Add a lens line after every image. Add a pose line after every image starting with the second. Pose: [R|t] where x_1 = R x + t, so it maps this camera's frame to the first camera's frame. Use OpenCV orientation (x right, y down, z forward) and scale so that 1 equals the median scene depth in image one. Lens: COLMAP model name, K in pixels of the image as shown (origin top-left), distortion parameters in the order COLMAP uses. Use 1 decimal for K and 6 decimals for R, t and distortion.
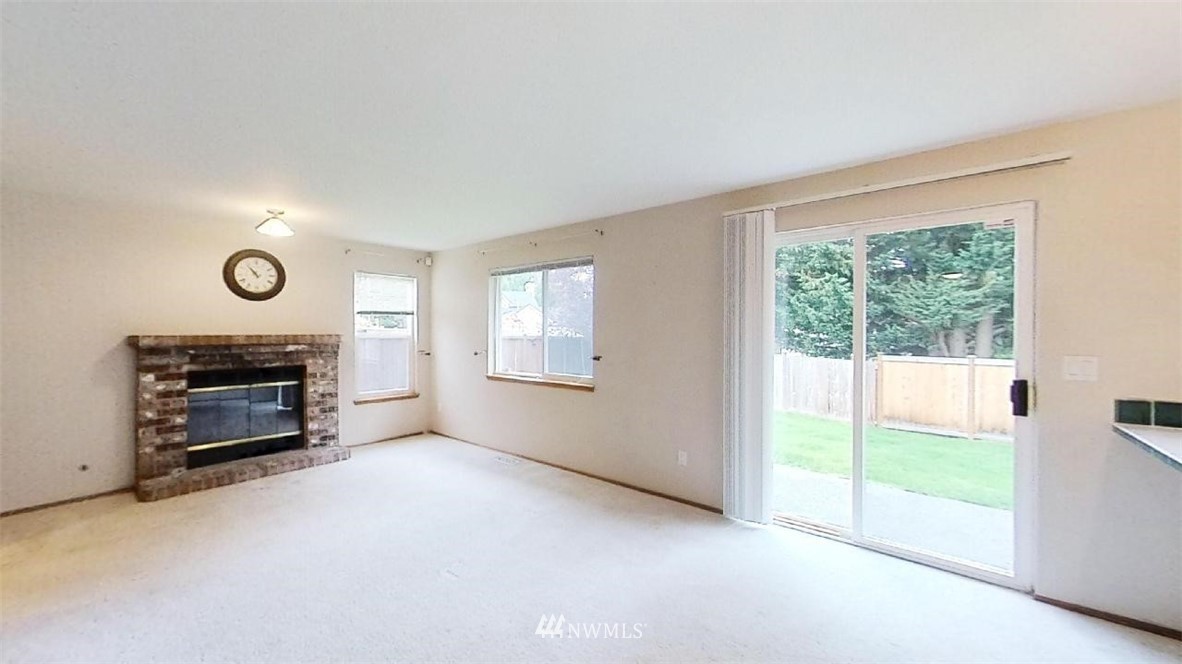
lens RADIAL K [[442.2, 0, 595.4], [0, 442.2, 334.9], [0, 0, 1]] dist [-0.000454, -0.000431]
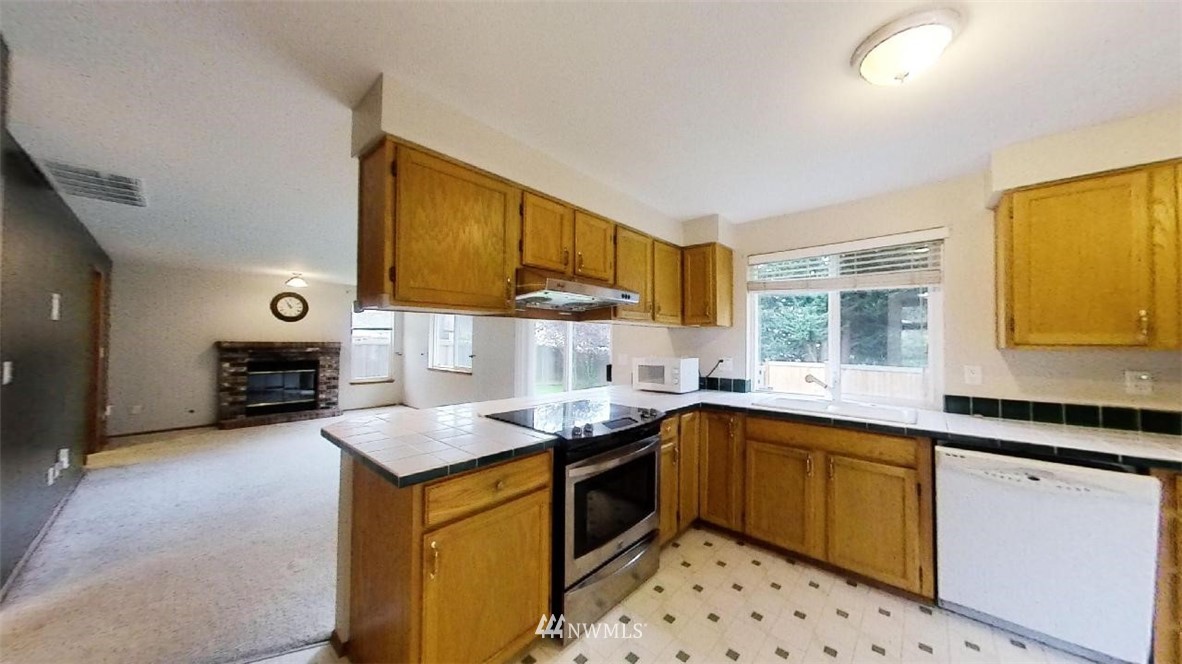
lens RADIAL K [[379.5, 0, 599.0], [0, 379.5, 333.8], [0, 0, 1]] dist [0.000184, -0.000148]
pose [[0.999886, 0.007280, -0.013233, 0.450428], [-0.007649, 0.999577, -0.028058, 0.001374], [0.013023, 0.028156, 0.999519, -0.452730]]
